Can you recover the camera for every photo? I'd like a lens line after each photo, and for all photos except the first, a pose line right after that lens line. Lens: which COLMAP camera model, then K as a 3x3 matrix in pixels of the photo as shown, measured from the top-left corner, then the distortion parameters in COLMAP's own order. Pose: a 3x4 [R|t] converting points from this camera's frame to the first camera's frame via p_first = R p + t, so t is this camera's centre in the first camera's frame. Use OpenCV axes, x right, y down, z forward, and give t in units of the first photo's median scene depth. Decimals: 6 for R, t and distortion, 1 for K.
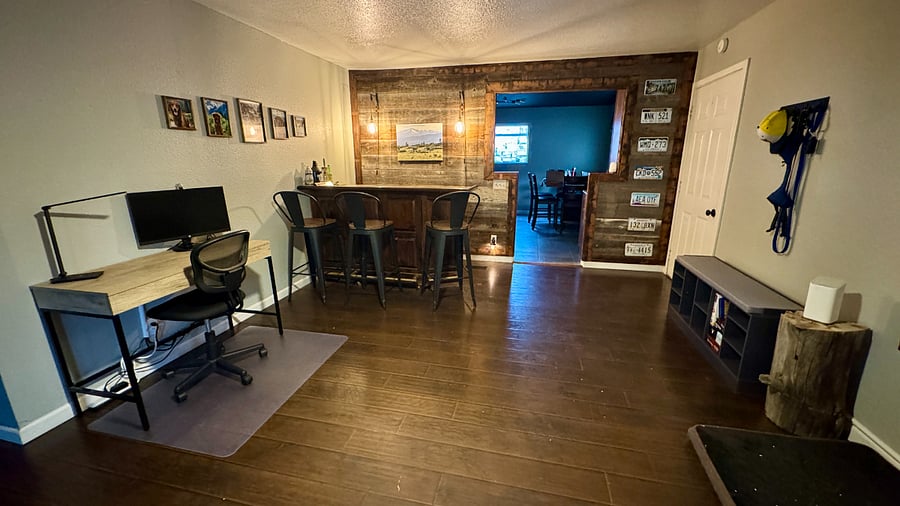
lens RADIAL K [[358.9, 0, 450.0], [0, 358.9, 253.0], [0, 0, 1]] dist [-0.001208, -0.000085]
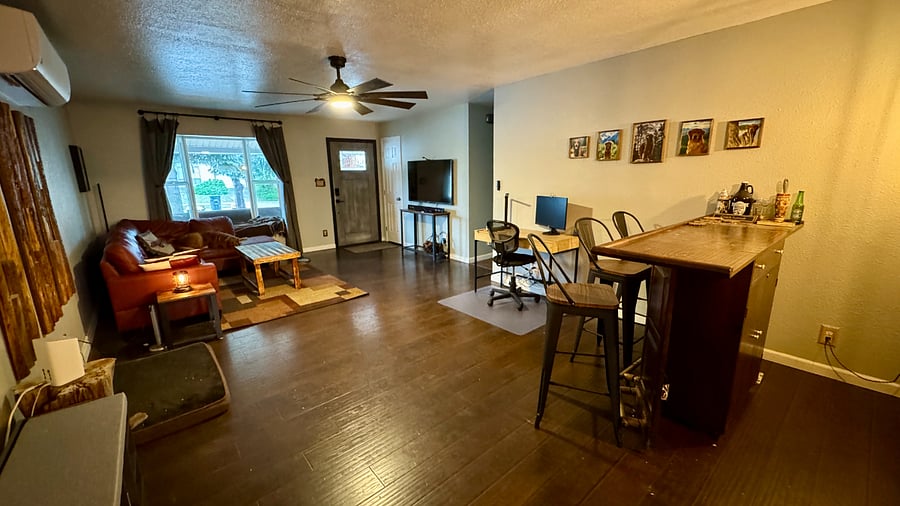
lens RADIAL K [[358.9, 0, 450.0], [0, 358.9, 253.0], [0, 0, 1]] dist [-0.001208, -0.000085]
pose [[-0.601234, 0.181527, -0.778181, 0.541759], [-0.195450, 0.910866, 0.363487, -0.292727], [0.774801, 0.370636, -0.512164, 1.034119]]
